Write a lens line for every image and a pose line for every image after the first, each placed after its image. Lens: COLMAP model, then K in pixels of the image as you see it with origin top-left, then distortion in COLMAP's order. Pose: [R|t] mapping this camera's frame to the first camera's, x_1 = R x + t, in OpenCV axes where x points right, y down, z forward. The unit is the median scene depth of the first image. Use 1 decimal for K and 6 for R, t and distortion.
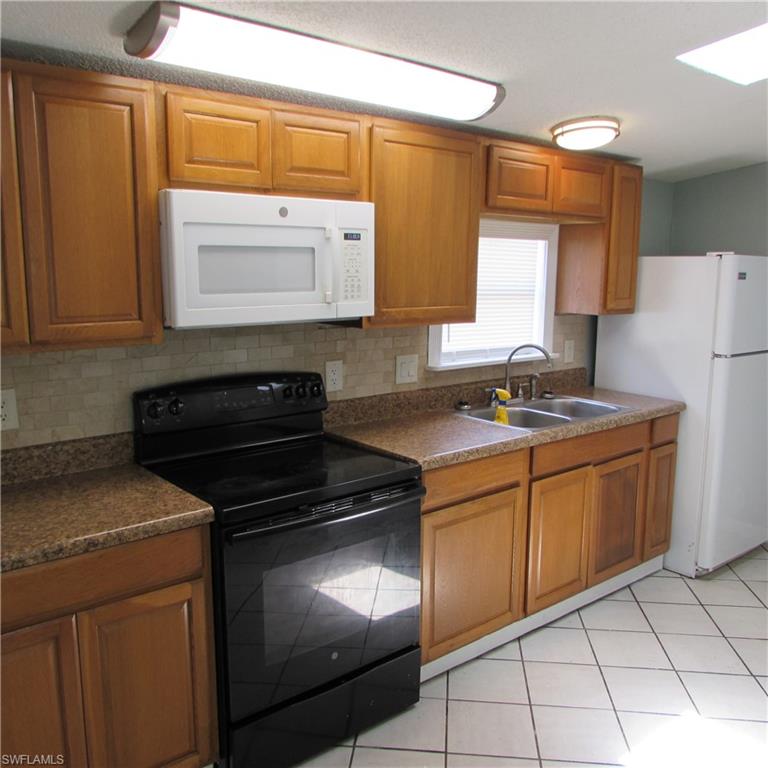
lens RADIAL K [[720.0, 0, 387.9], [0, 720.0, 381.1], [0, 0, 1]] dist [-0.035958, 0.000000]
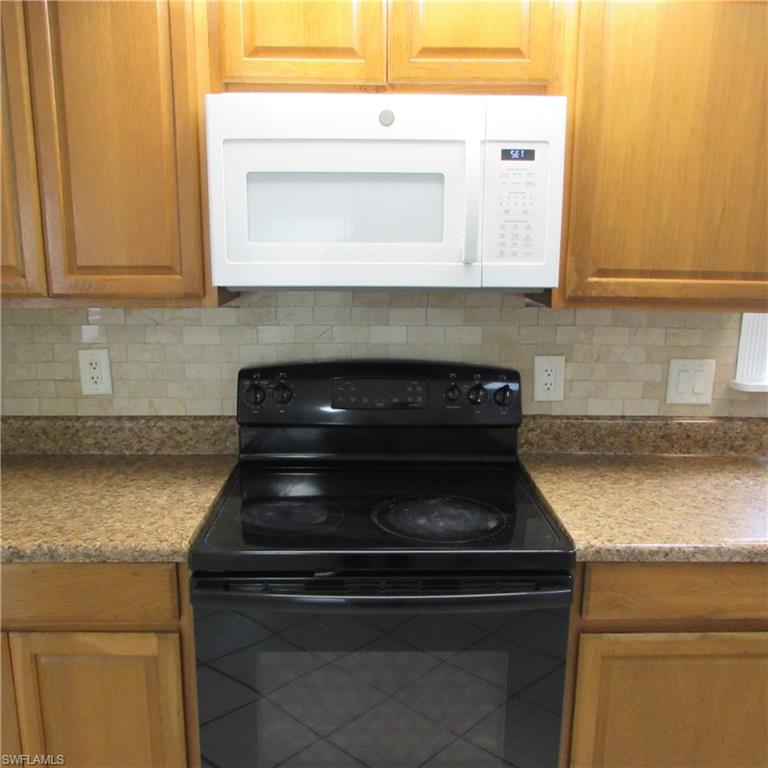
lens RADIAL K [[720.0, 0, 385.0], [0, 720.0, 379.9], [0, 0, 1]] dist [-0.035958, 0.000000]
pose [[0.782574, 0.120909, -0.610703, 0.209434], [-0.104801, 0.992545, 0.062213, -0.030758], [0.613673, 0.015316, 0.789412, 0.371583]]
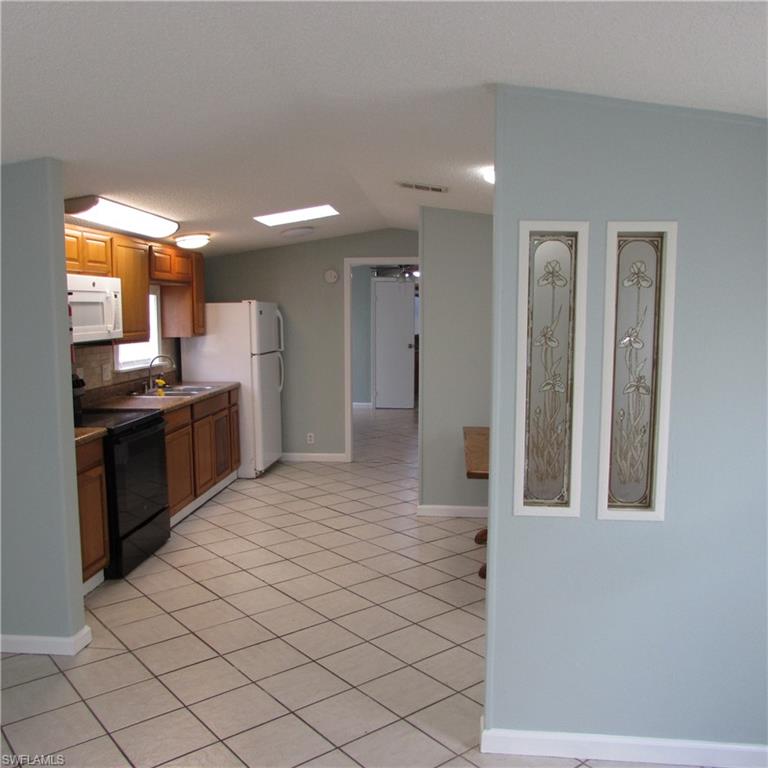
lens RADIAL K [[720.0, 0, 388.0], [0, 720.0, 381.2], [0, 0, 1]] dist [-0.035958, 0.000000]
pose [[0.703043, -0.088055, 0.705675, -0.735173], [0.129599, 0.991552, -0.005388, 0.104048], [-0.699239, 0.095243, 0.708516, -0.679053]]
